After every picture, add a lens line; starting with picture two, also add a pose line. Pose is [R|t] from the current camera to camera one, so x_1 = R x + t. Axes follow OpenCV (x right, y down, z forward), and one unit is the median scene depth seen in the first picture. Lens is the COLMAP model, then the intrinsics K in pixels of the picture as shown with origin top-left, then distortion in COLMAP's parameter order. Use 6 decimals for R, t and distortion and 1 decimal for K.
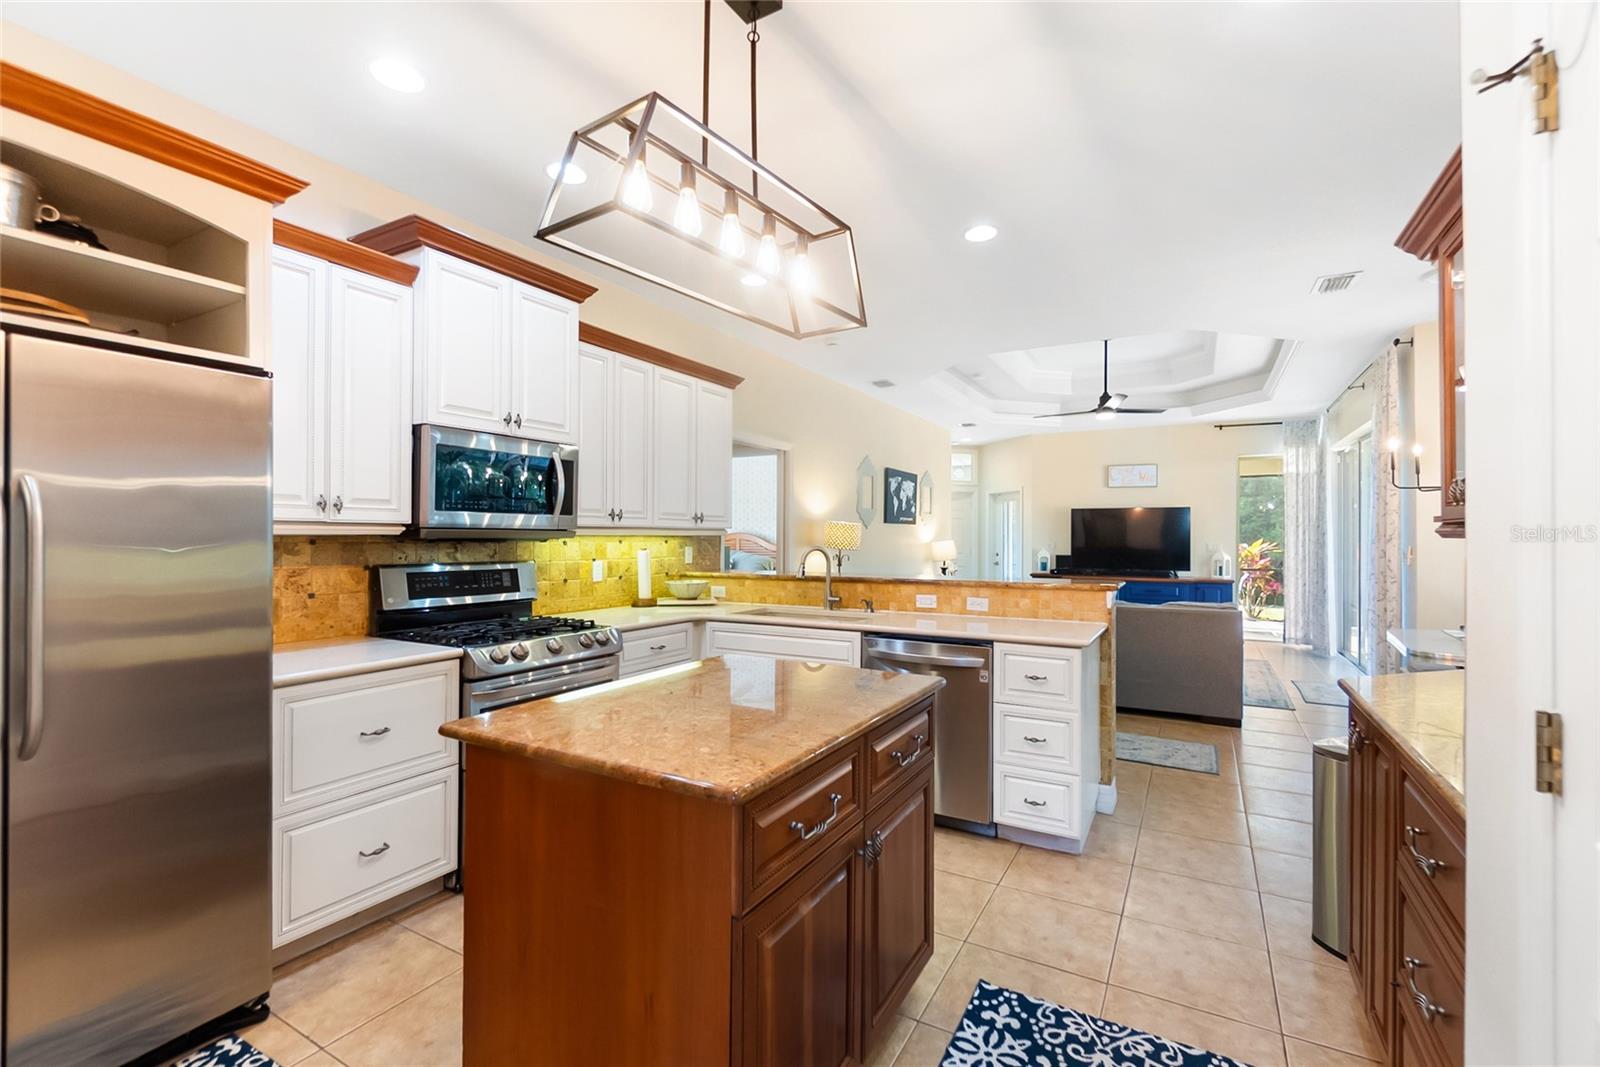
lens RADIAL K [[699.0, 0, 808.5], [0, 699.0, 536.1], [0, 0, 1]] dist [-0.006071, 0.000082]
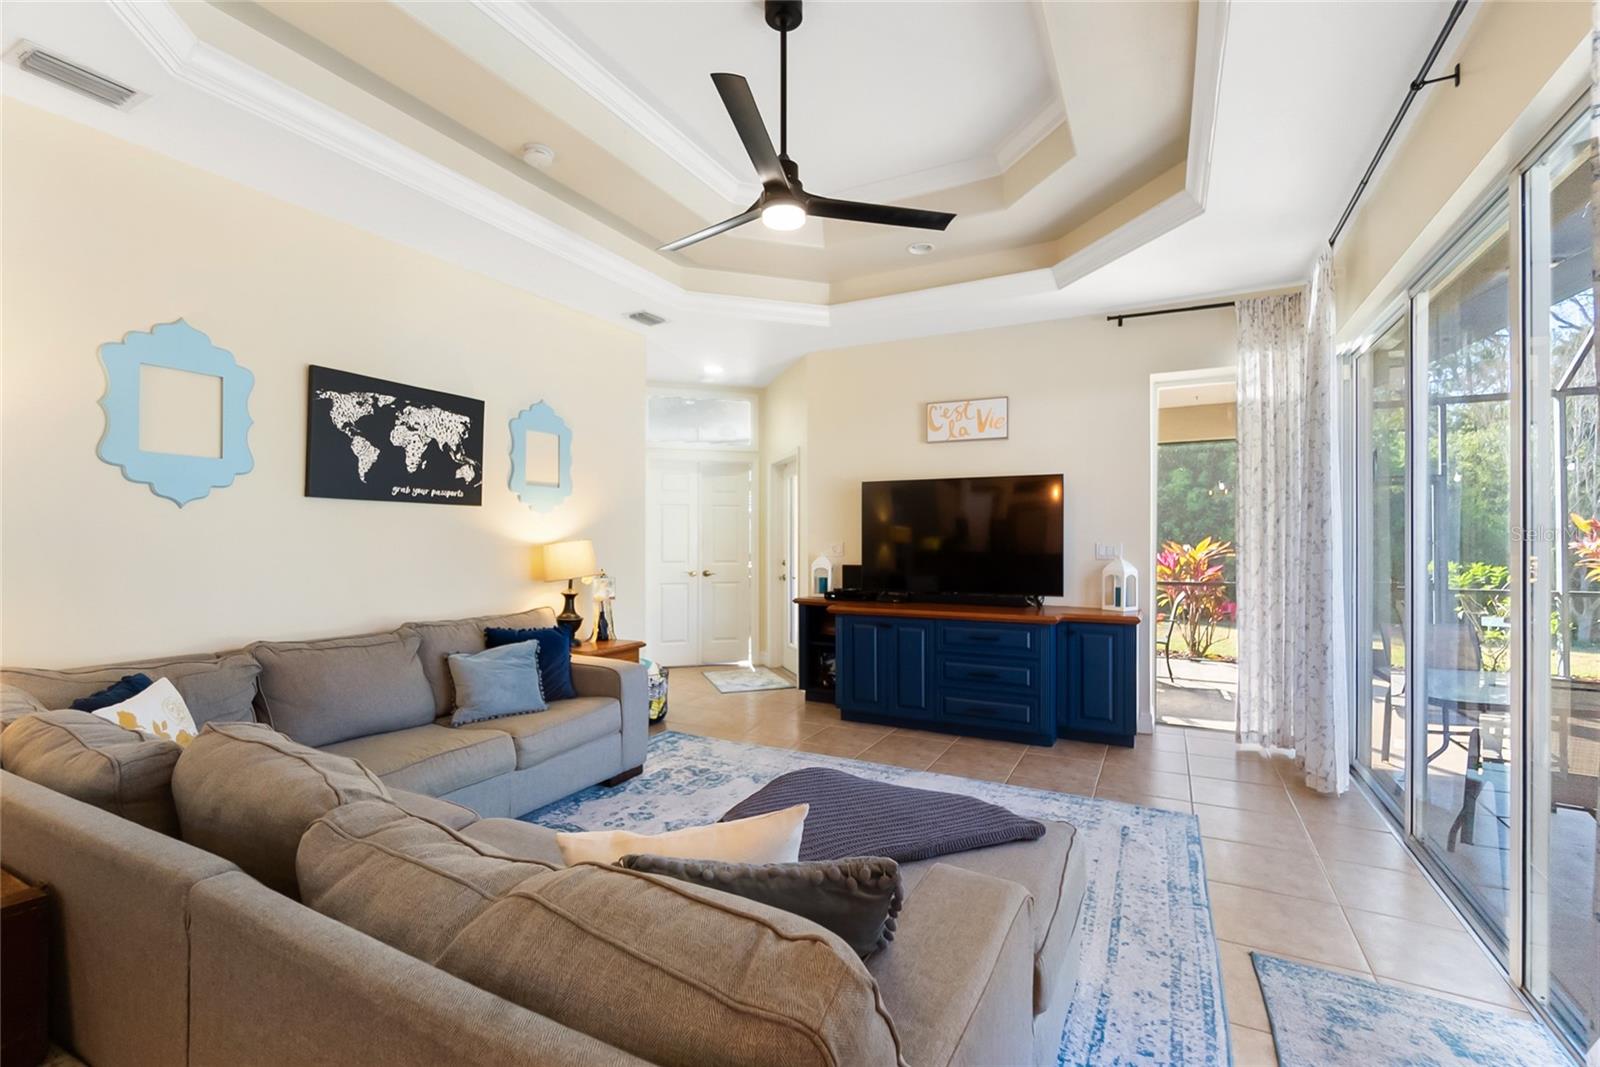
lens RADIAL K [[692.2, 0, 803.7], [0, 692.2, 536.1], [0, 0, 1]] dist [-0.006500, 0.000544]
pose [[0.999615, -0.001547, 0.027690, 0.356028], [0.001641, 0.999993, -0.003378, 0.006415], [-0.027684, 0.003422, 0.999611, 0.512060]]
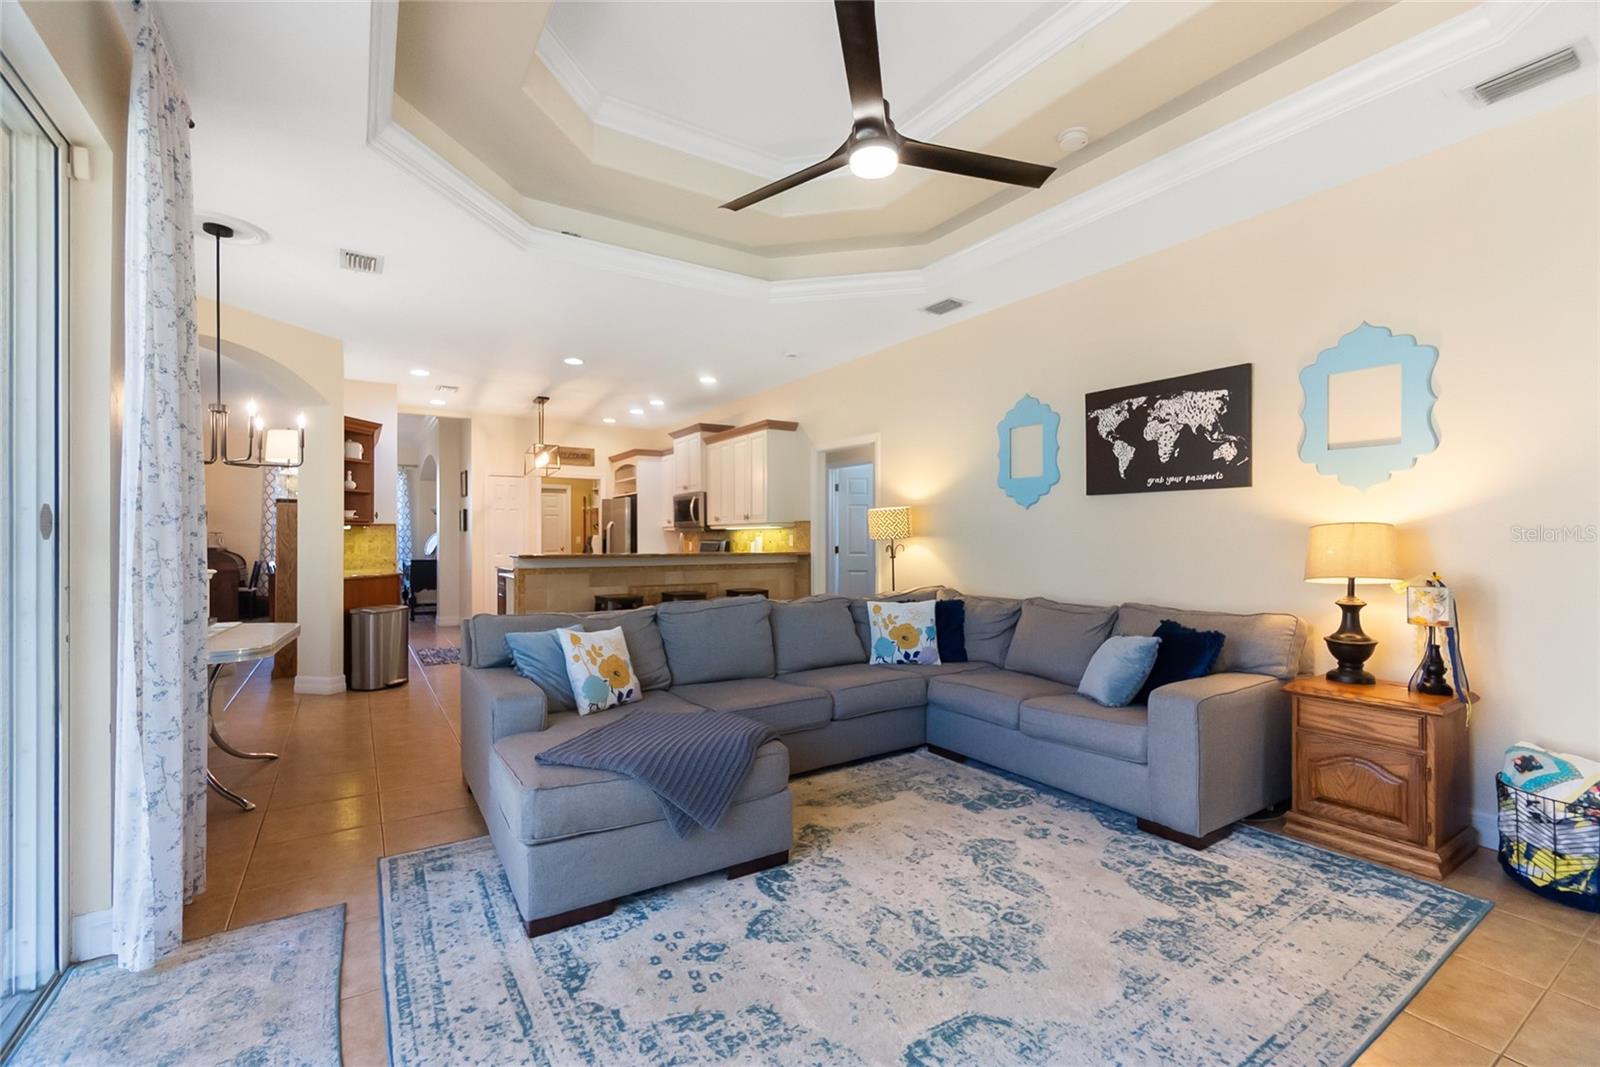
lens RADIAL K [[692.2, 0, 803.7], [0, 692.2, 536.1], [0, 0, 1]] dist [-0.006500, 0.000544]
pose [[-0.463997, -0.004700, -0.885824, 0.624972], [0.001286, 0.999981, -0.005980, 0.014919], [0.885836, -0.003914, -0.463982, 0.941426]]
